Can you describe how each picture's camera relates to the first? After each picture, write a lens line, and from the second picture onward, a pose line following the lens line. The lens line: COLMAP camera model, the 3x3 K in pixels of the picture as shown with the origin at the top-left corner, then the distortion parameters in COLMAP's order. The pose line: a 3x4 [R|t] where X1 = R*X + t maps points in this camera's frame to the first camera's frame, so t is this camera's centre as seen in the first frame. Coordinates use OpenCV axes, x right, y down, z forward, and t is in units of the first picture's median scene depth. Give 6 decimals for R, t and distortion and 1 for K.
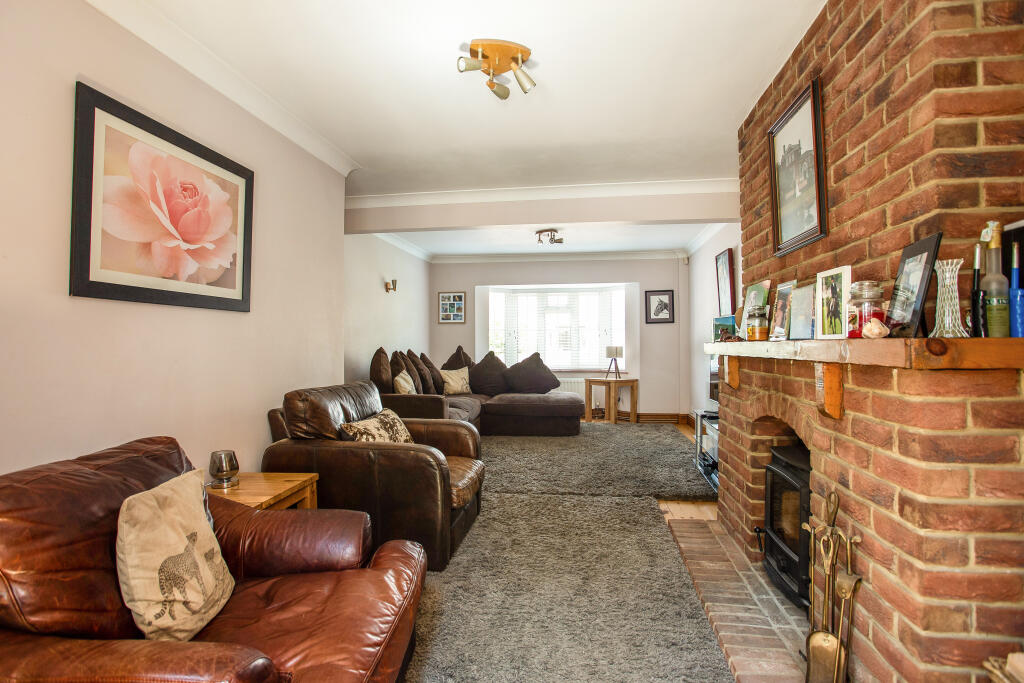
lens RADIAL K [[515.2, 0, 506.9], [0, 515.2, 335.0], [0, 0, 1]] dist [-0.004769, -0.000314]
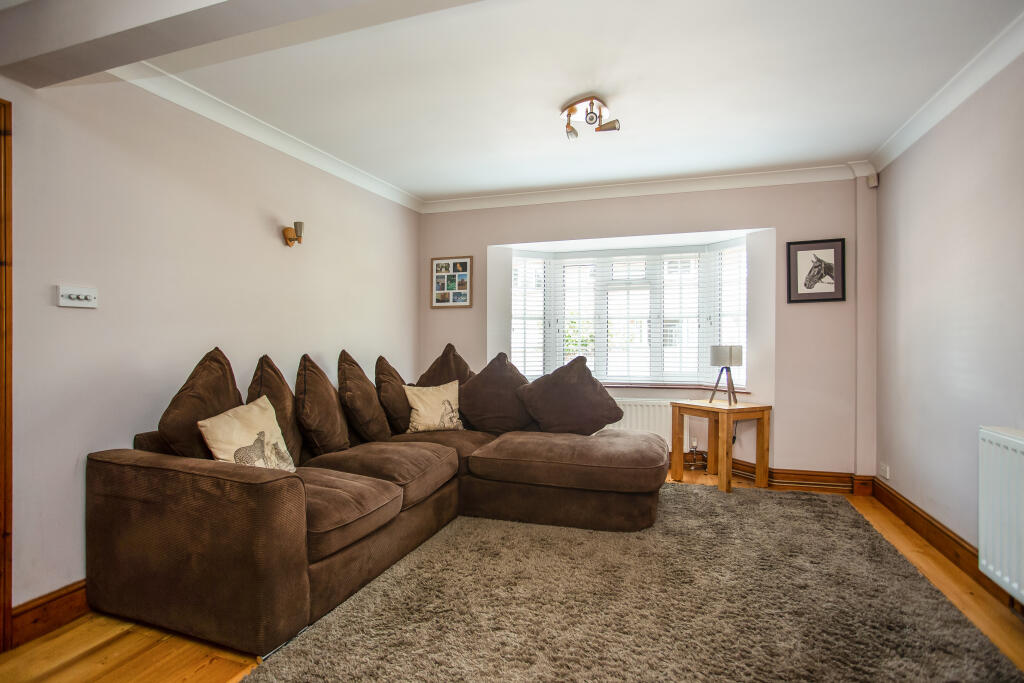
lens RADIAL K [[515.2, 0, 520.2], [0, 515.2, 346.7], [0, 0, 1]] dist [-0.004769, -0.000314]
pose [[0.987681, 0.000796, -0.156480, 0.077356], [0.004450, 0.999440, 0.033169, 0.004468], [0.156419, -0.033457, 0.987124, 0.423534]]
